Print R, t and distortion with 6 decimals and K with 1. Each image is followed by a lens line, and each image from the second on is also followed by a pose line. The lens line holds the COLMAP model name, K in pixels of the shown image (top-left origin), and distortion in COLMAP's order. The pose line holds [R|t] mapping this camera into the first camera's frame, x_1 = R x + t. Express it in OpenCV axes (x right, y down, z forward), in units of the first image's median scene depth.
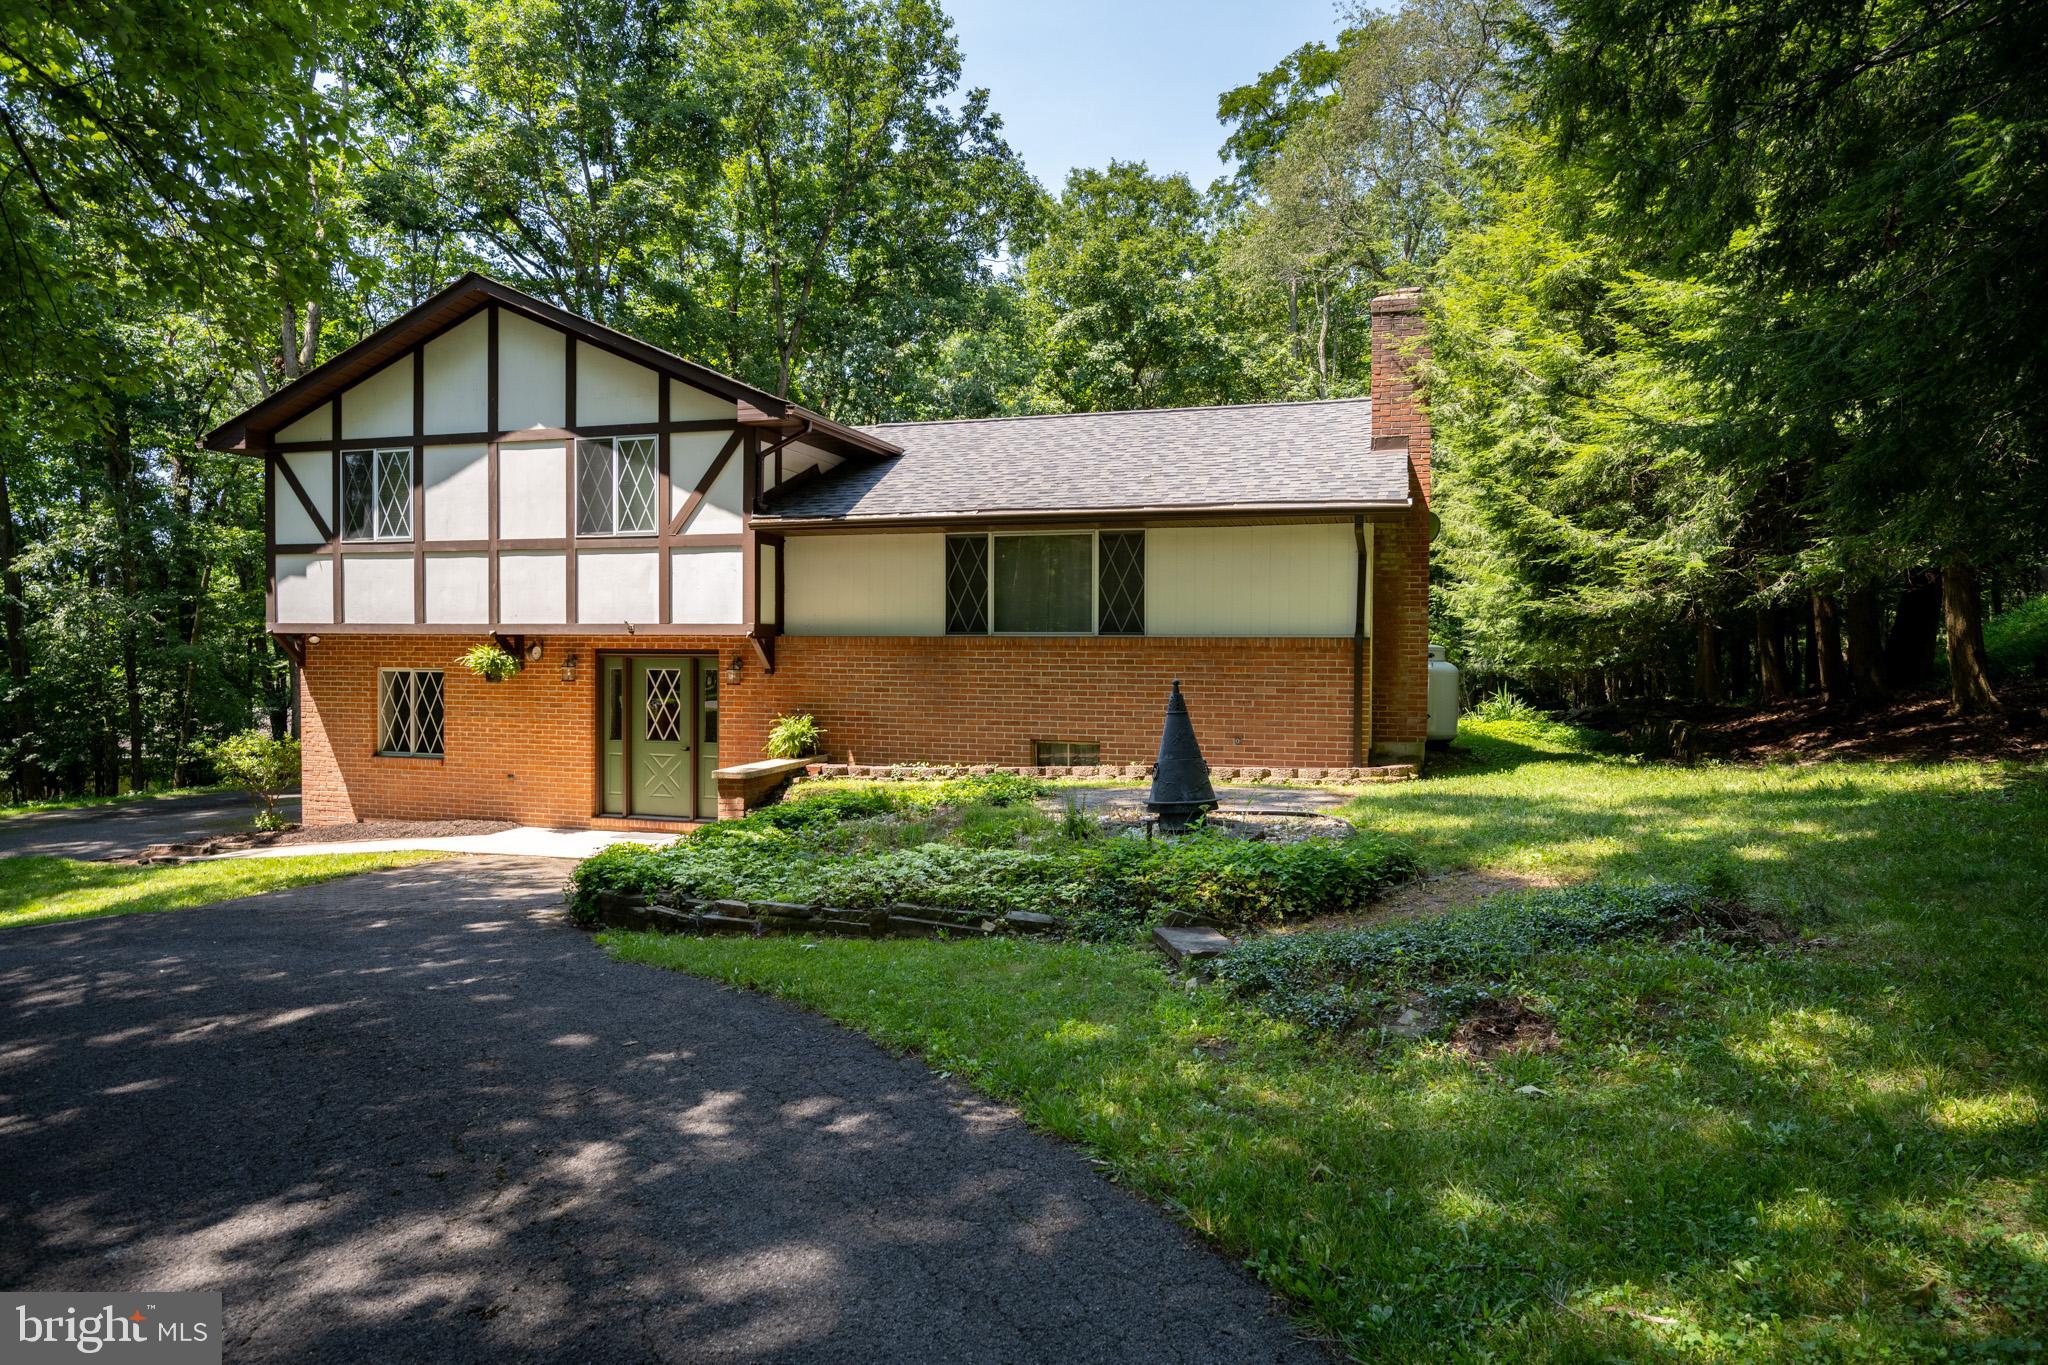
lens RADIAL K [[1185.9, 0, 1024.0], [0, 1185.9, 682.5], [0, 0, 1]] dist [-0.002232, -0.000861]
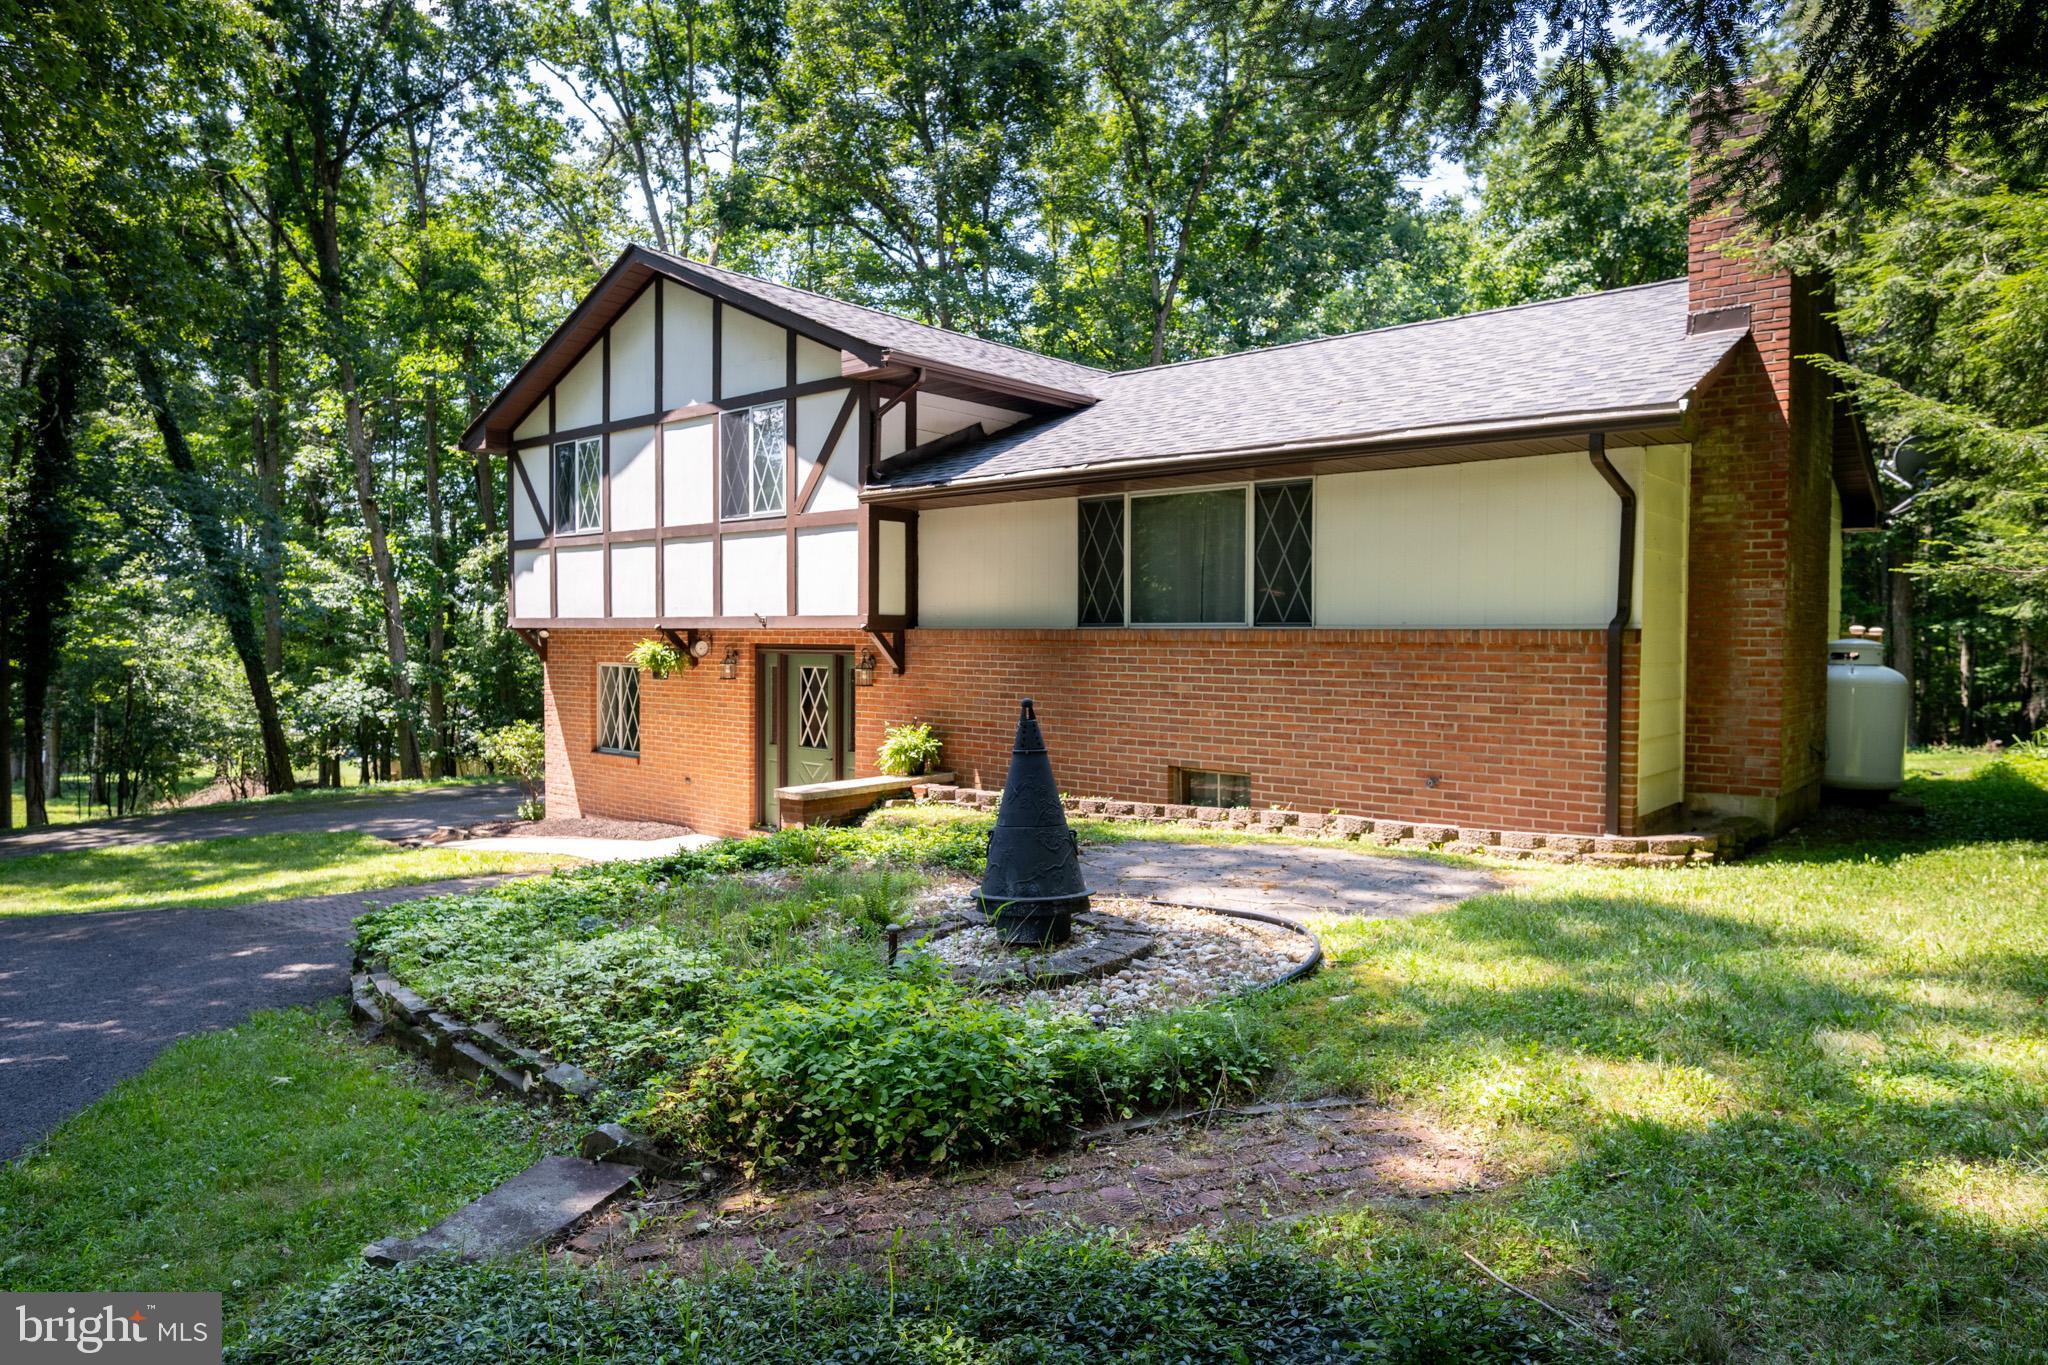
lens RADIAL K [[1234.7, 0, 1024.0], [0, 1234.7, 682.5], [0, 0, 1]] dist [-0.003382, -0.000597]
pose [[0.913501, 0.013775, -0.406603, 0.218126], [-0.011117, 0.999899, 0.008898, -0.009785], [0.406684, -0.003608, 0.913562, 0.226152]]
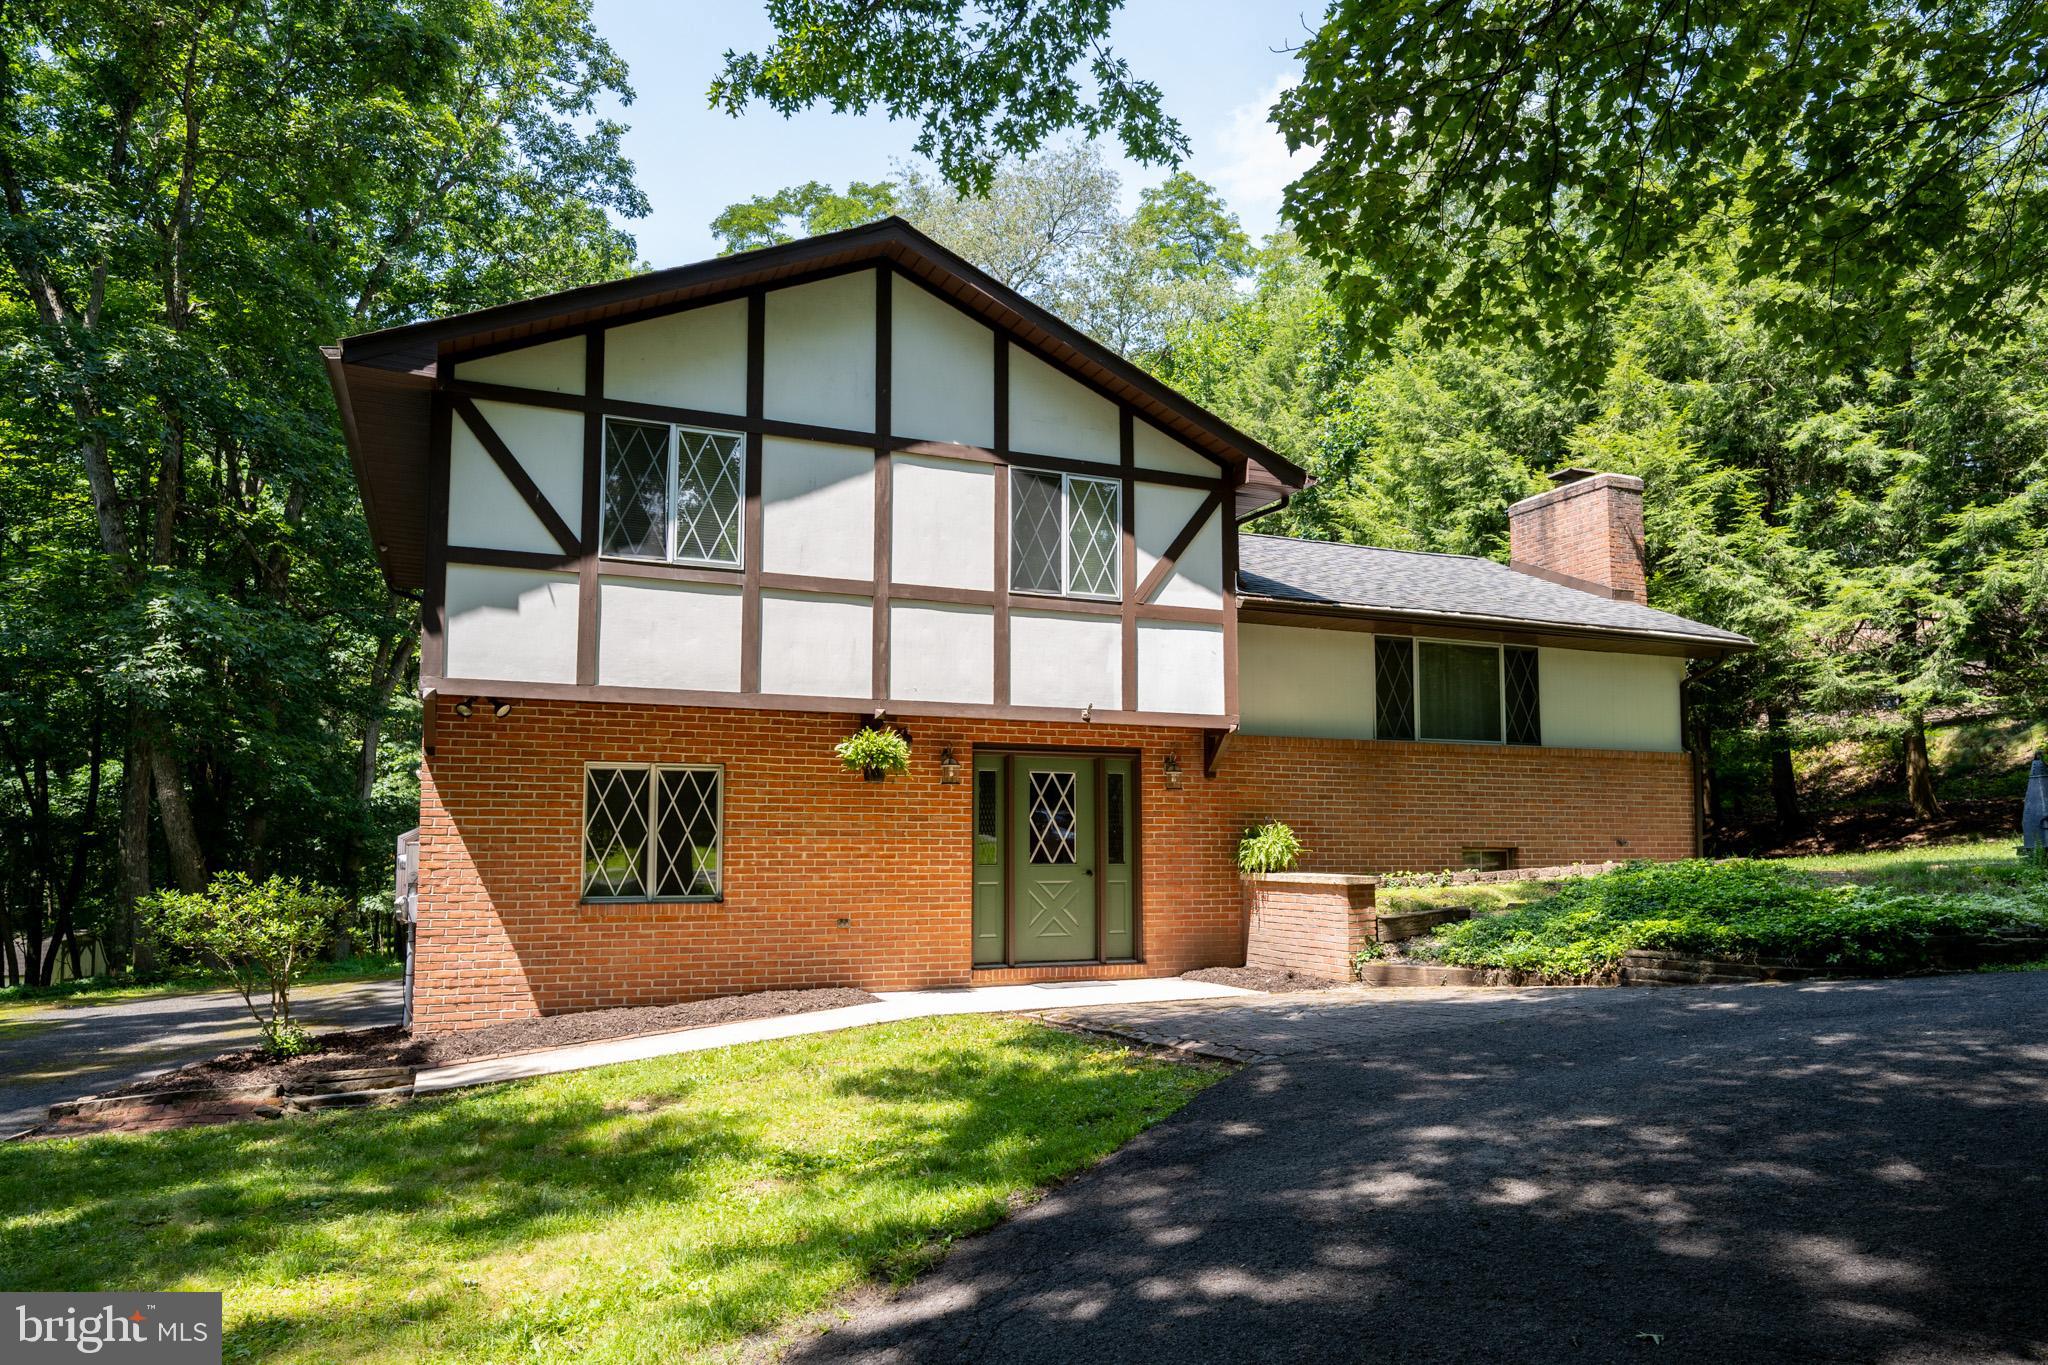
lens RADIAL K [[1331.9, 0, 1032.2], [0, 1331.9, 750.9], [0, 0, 1]] dist [-0.001207, -0.002989]
pose [[0.765229, 0.042507, 0.642353, -0.898476], [0.022931, 0.995385, -0.093186, 0.057779], [-0.643349, 0.086039, 0.760723, 0.344879]]
